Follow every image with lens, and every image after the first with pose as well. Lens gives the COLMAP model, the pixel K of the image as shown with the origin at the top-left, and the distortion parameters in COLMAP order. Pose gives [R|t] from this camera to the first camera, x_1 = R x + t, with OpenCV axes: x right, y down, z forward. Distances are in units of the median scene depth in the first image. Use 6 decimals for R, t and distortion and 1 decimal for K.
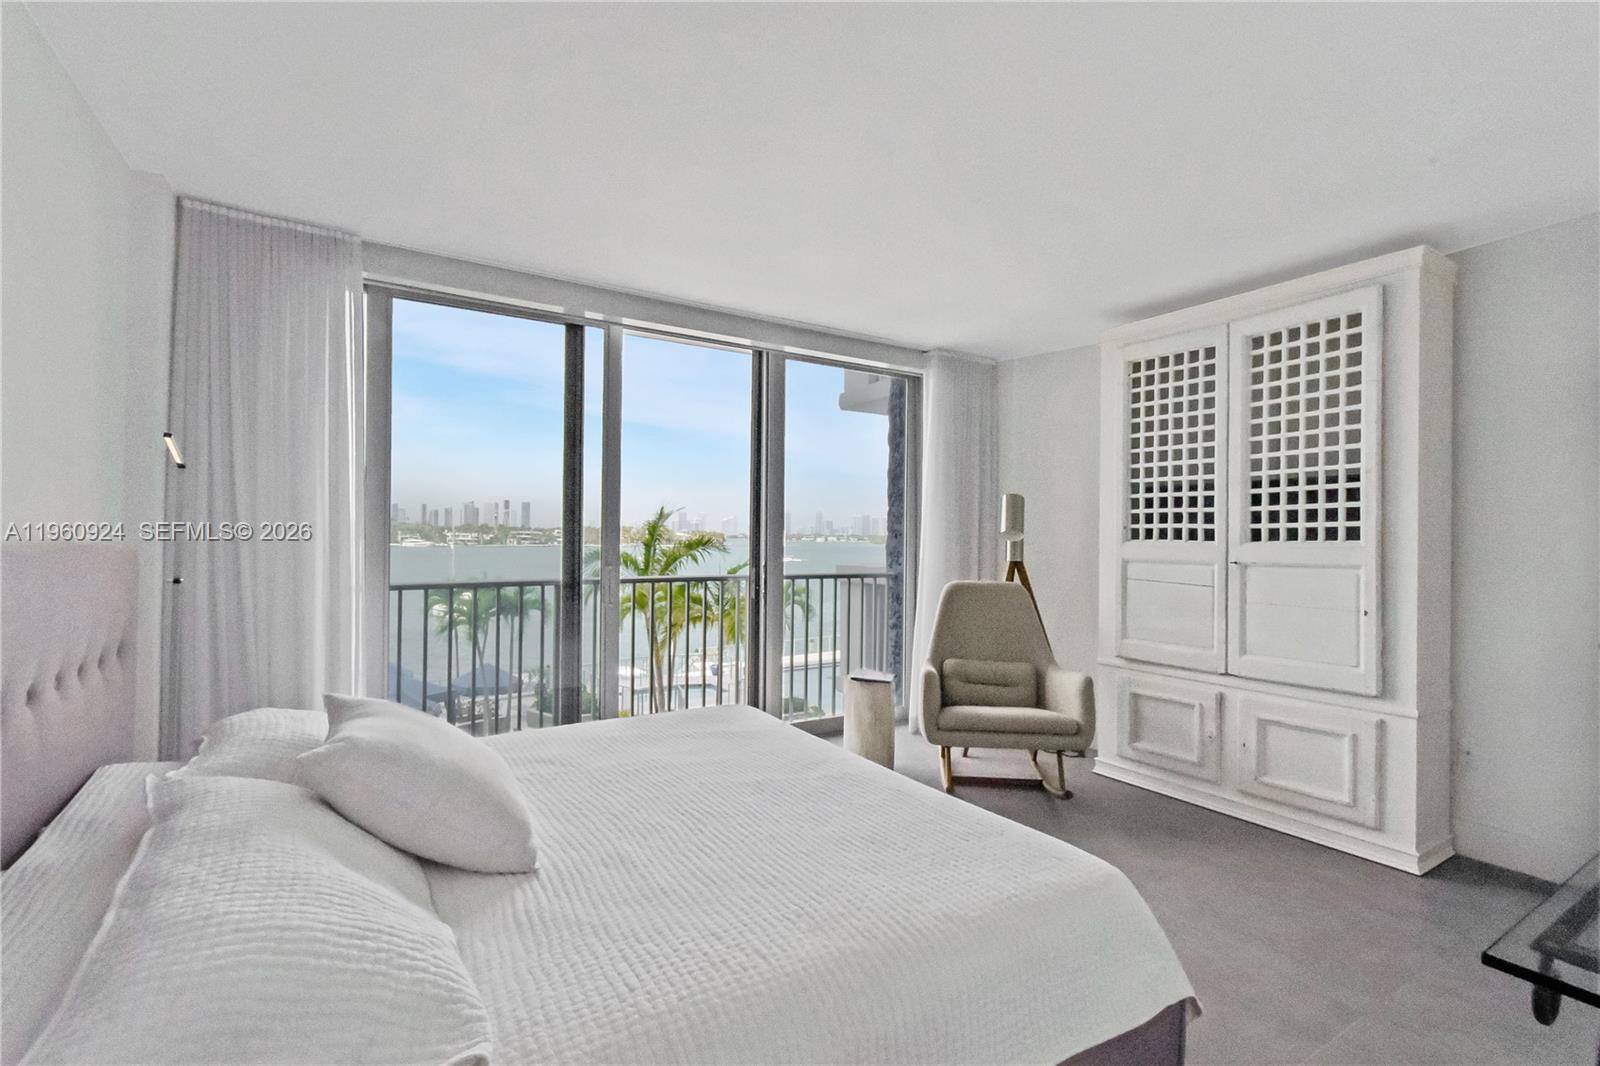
lens RADIAL K [[744.6, 0, 829.7], [0, 744.6, 533.9], [0, 0, 1]] dist [-0.001342, -0.000040]
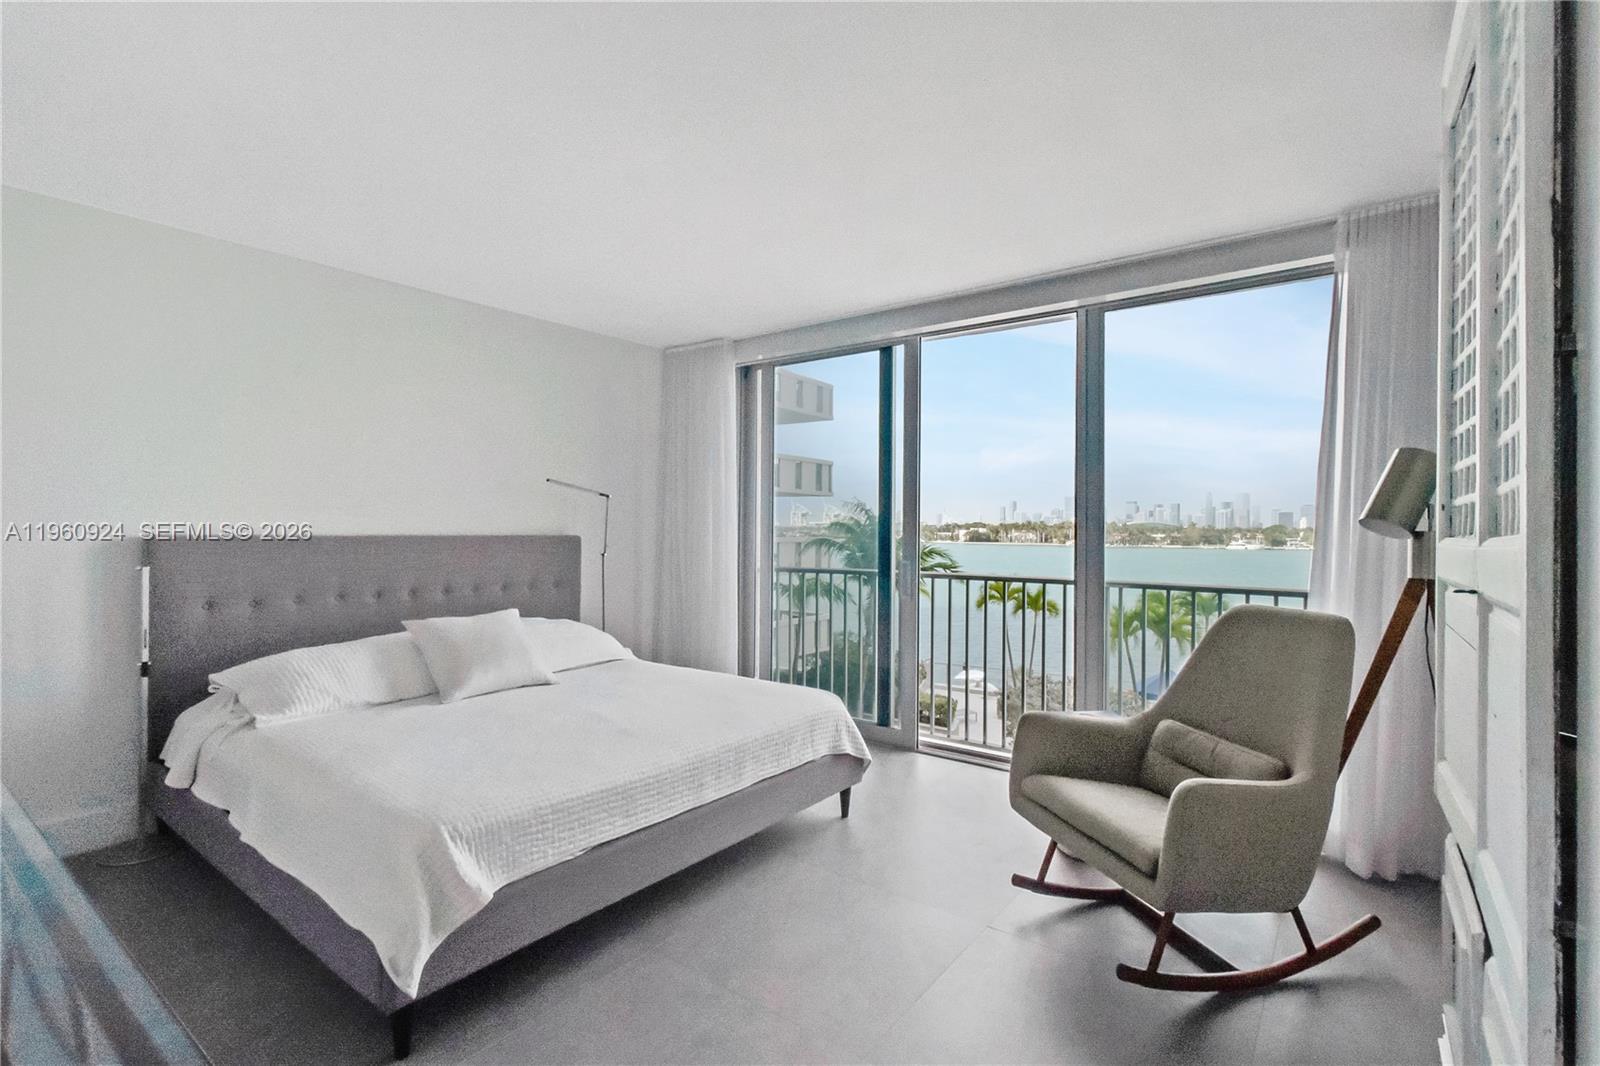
lens RADIAL K [[744.6, 0, 784.7], [0, 744.6, 519.7], [0, 0, 1]] dist [-0.001342, -0.000040]
pose [[0.313204, -0.020943, -0.949455, 0.646549], [-0.003928, 0.999720, -0.023347, 0.011326], [0.949678, 0.011042, 0.313034, 0.462680]]
